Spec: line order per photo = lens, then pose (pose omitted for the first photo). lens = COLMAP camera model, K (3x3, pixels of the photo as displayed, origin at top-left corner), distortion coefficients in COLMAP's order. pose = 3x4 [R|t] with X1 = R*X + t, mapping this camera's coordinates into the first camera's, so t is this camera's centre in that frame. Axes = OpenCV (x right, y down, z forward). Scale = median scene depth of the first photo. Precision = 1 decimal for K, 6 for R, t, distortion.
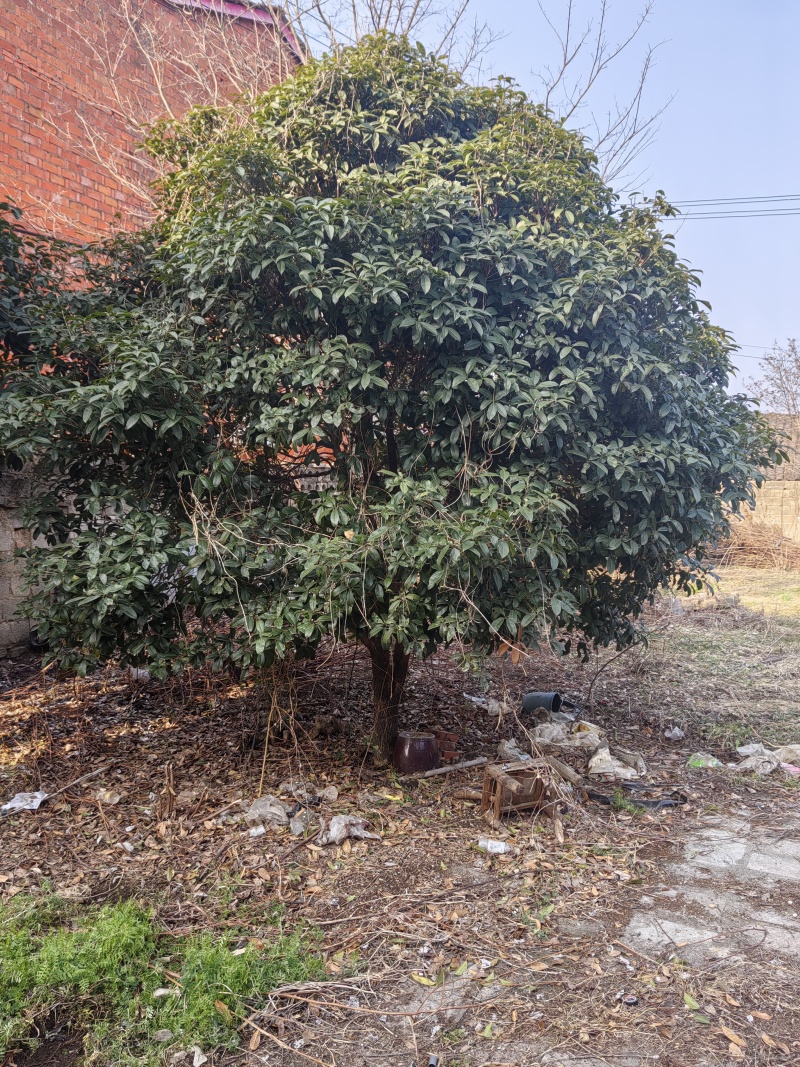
lens RADIAL K [[843.0, 0, 399.8], [0, 843.0, 532.9], [0, 0, 1]] dist [0.053770, -0.054925]
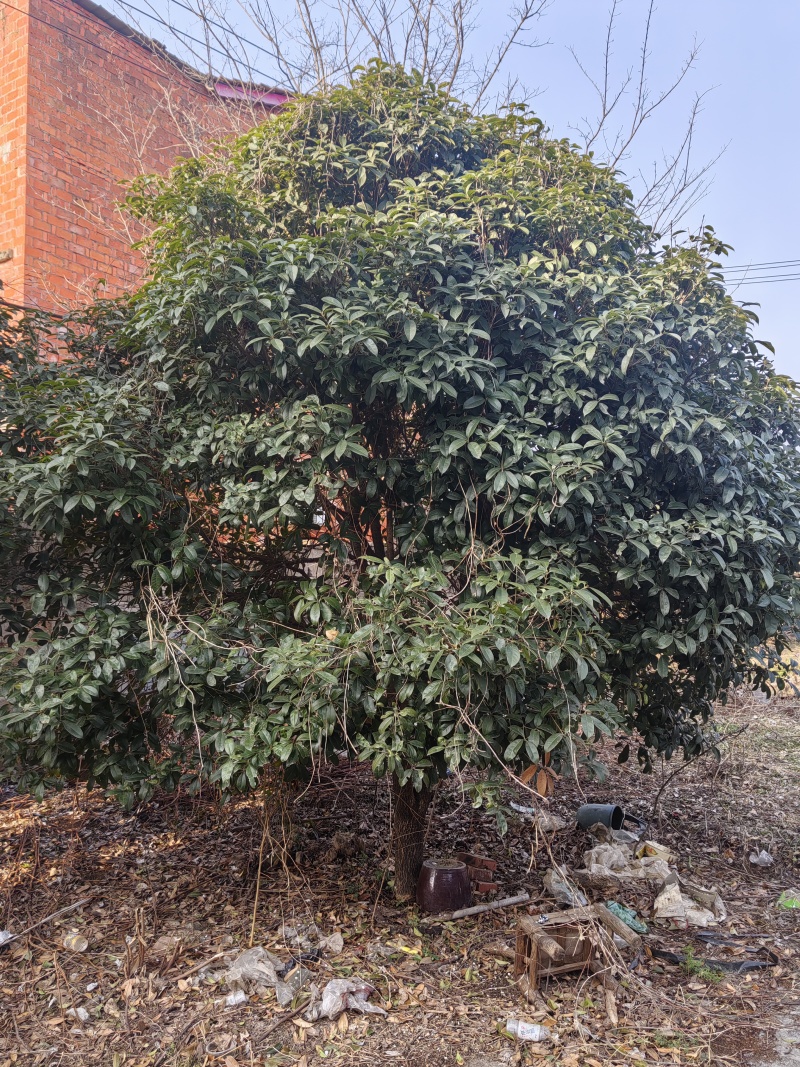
lens RADIAL K [[843.0, 0, 399.2], [0, 843.0, 532.9], [0, 0, 1]] dist [0.053770, -0.054925]
pose [[0.996282, -0.020353, -0.083716, 0.071777], [0.012810, 0.995889, -0.089667, -0.020601], [0.085197, 0.088261, 0.992447, 0.171269]]
